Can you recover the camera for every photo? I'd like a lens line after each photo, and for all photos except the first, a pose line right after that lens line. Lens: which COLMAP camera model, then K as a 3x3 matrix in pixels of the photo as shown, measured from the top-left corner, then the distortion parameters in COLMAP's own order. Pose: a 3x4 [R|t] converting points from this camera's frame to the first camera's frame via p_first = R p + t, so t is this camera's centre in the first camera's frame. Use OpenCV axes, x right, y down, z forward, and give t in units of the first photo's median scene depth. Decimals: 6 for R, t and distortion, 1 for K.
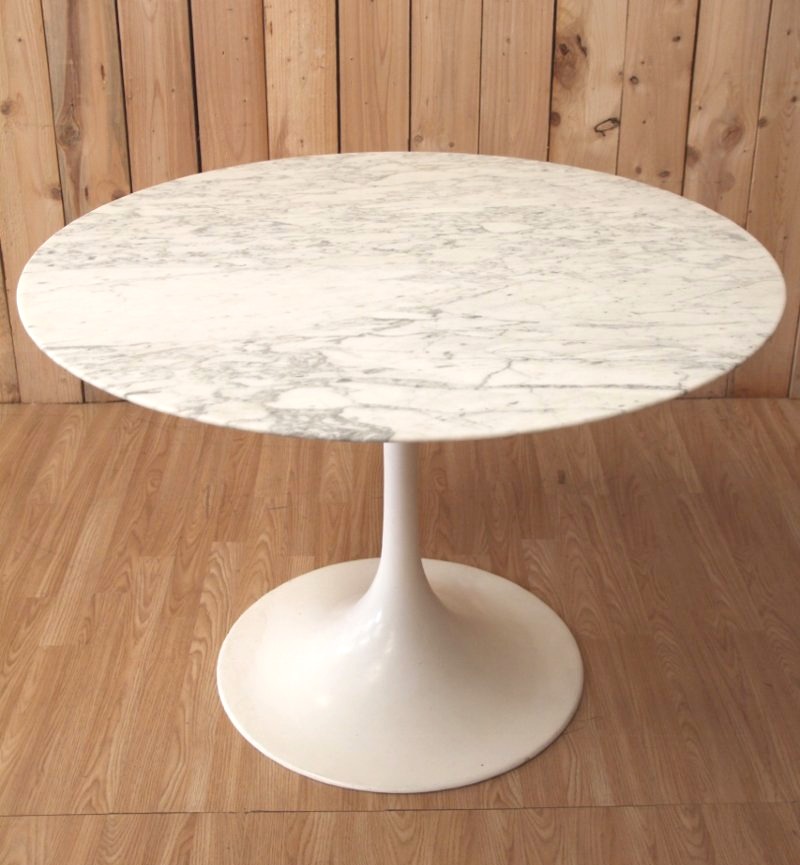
lens RADIAL K [[1313.3, 0, 401.8], [0, 1313.3, 372.1], [0, 0, 1]] dist [-0.054130, 0.000000]
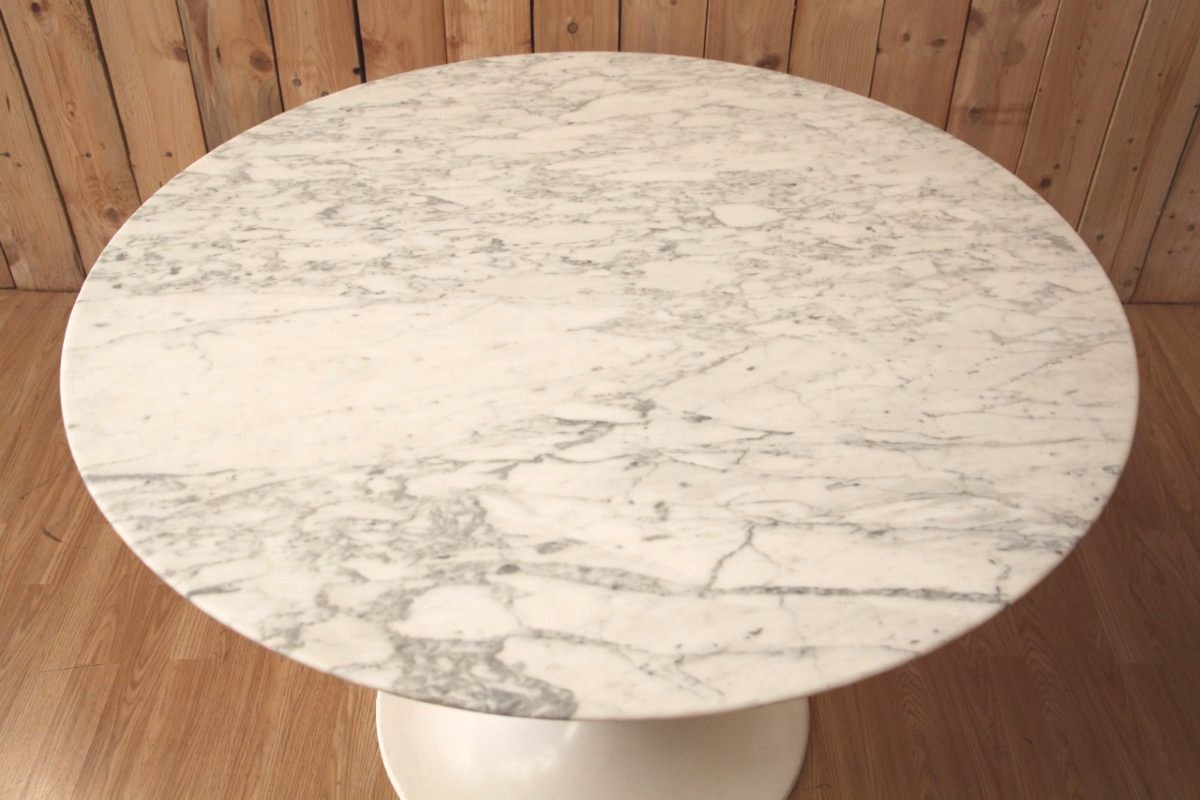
lens RADIAL K [[1244.4, 0, 597.9], [0, 1244.4, 395.3], [0, 0, 1]] dist [-0.044972, 0.000000]
pose [[0.999742, 0.021302, -0.007844, 0.004542], [-0.018546, 0.965718, 0.258929, -0.189966], [0.013091, -0.258717, 0.965865, 0.301274]]
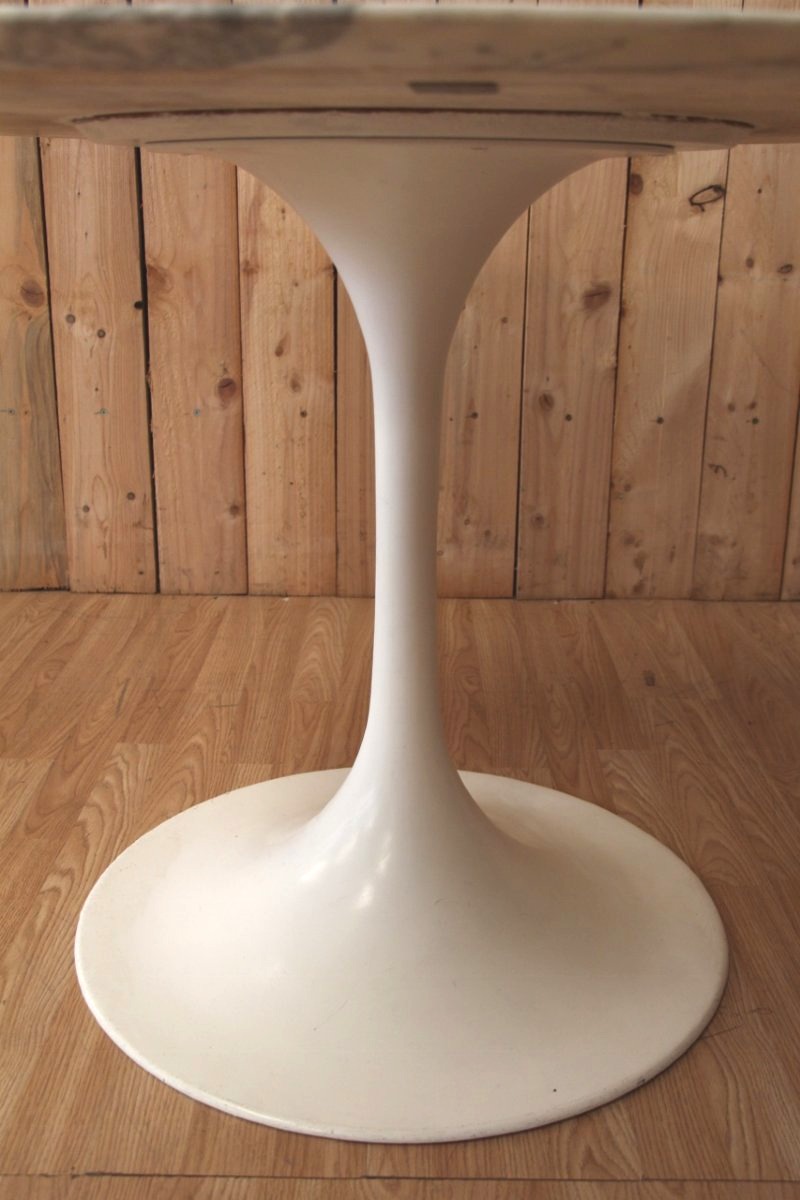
lens RADIAL K [[1244.4, 0, 404.4], [0, 1244.4, 608.3], [0, 0, 1]] dist [-0.044972, 0.000000]
pose [[0.999713, 0.016296, -0.017552, 0.008143], [-0.018309, 0.992430, -0.121438, 0.170107], [0.015440, 0.121725, 0.992444, 0.488185]]
